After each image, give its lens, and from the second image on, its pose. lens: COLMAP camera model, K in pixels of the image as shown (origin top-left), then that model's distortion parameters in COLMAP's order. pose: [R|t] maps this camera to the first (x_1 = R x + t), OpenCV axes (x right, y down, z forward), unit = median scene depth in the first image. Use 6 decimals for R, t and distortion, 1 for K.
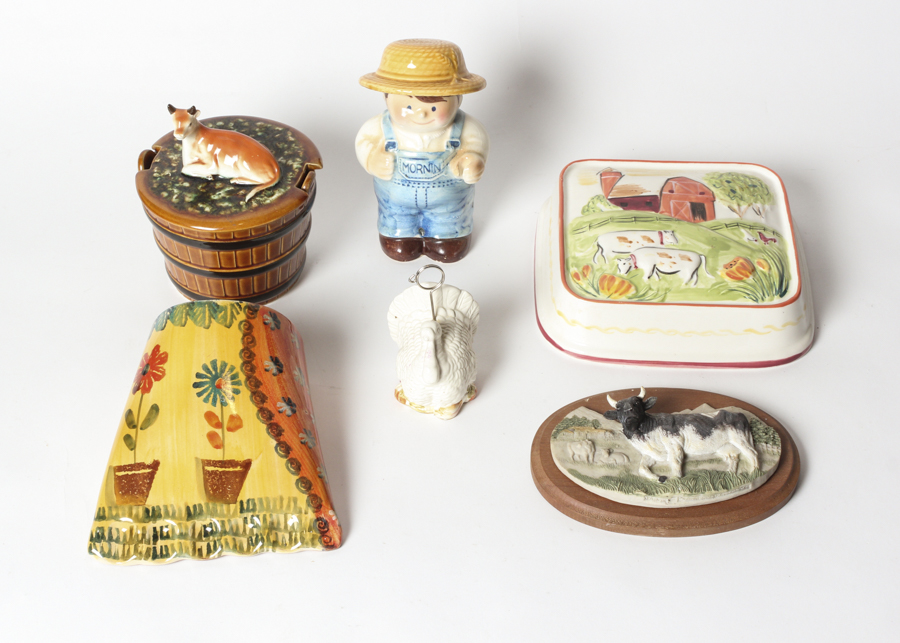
lens RADIAL K [[1779.2, 0, 446.9], [0, 1779.2, 311.6], [0, 0, 1]] dist [-0.026243, 0.000000]
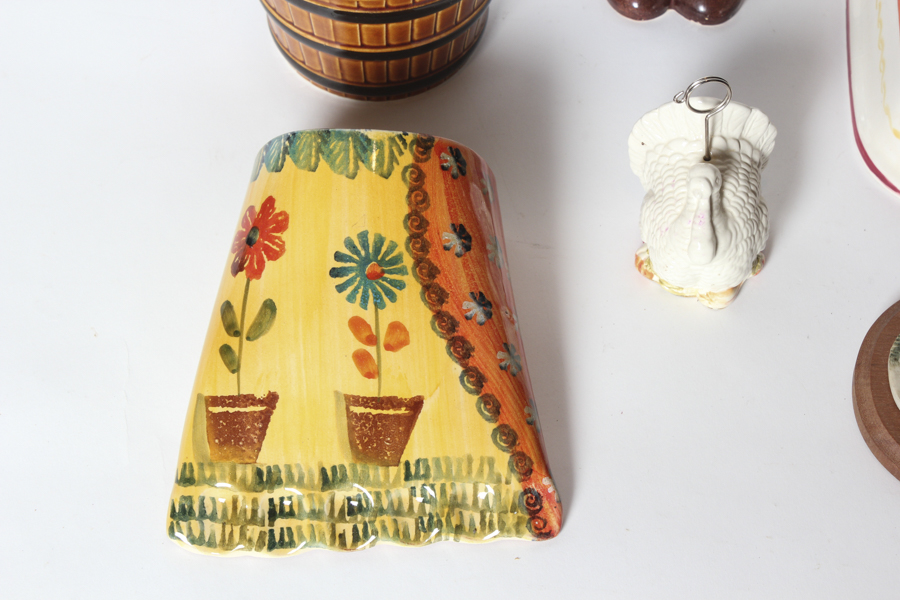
lens RADIAL K [[2206.5, 0, 457.0], [0, 2206.5, 304.3], [0, 0, 1]] dist [-0.023294, 0.000000]
pose [[0.999320, 0.031518, -0.019155, -0.078384], [-0.025996, 0.970332, 0.240376, -0.128760], [0.026163, -0.239714, 0.970491, 0.230186]]
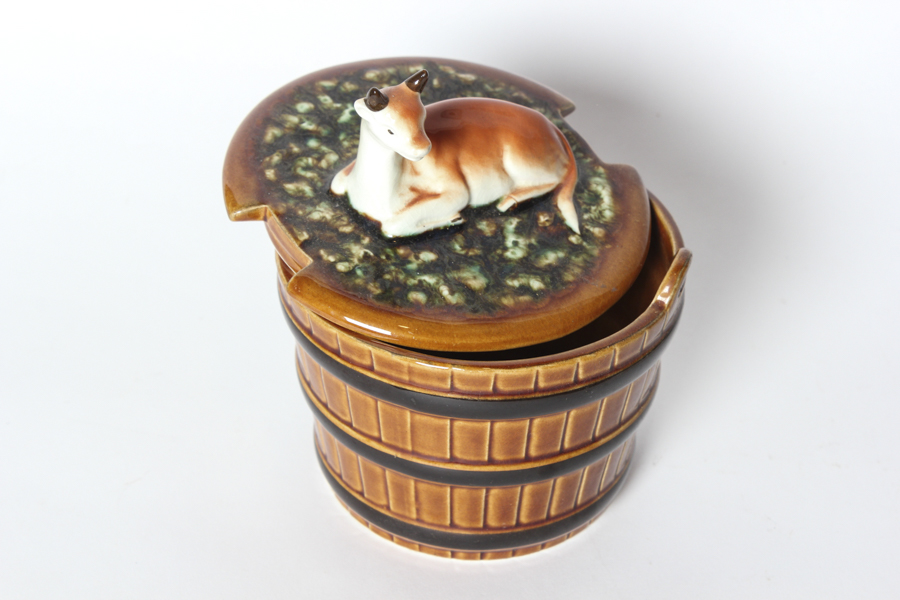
lens RADIAL K [[2206.5, 0, 450.9], [0, 2206.5, 299.3], [0, 0, 1]] dist [-0.023294, 0.000000]
pose [[0.994527, 0.081751, -0.065064, -0.100059], [-0.087237, 0.992425, -0.086498, -0.017634], [0.057500, 0.091700, 0.994125, 0.498498]]
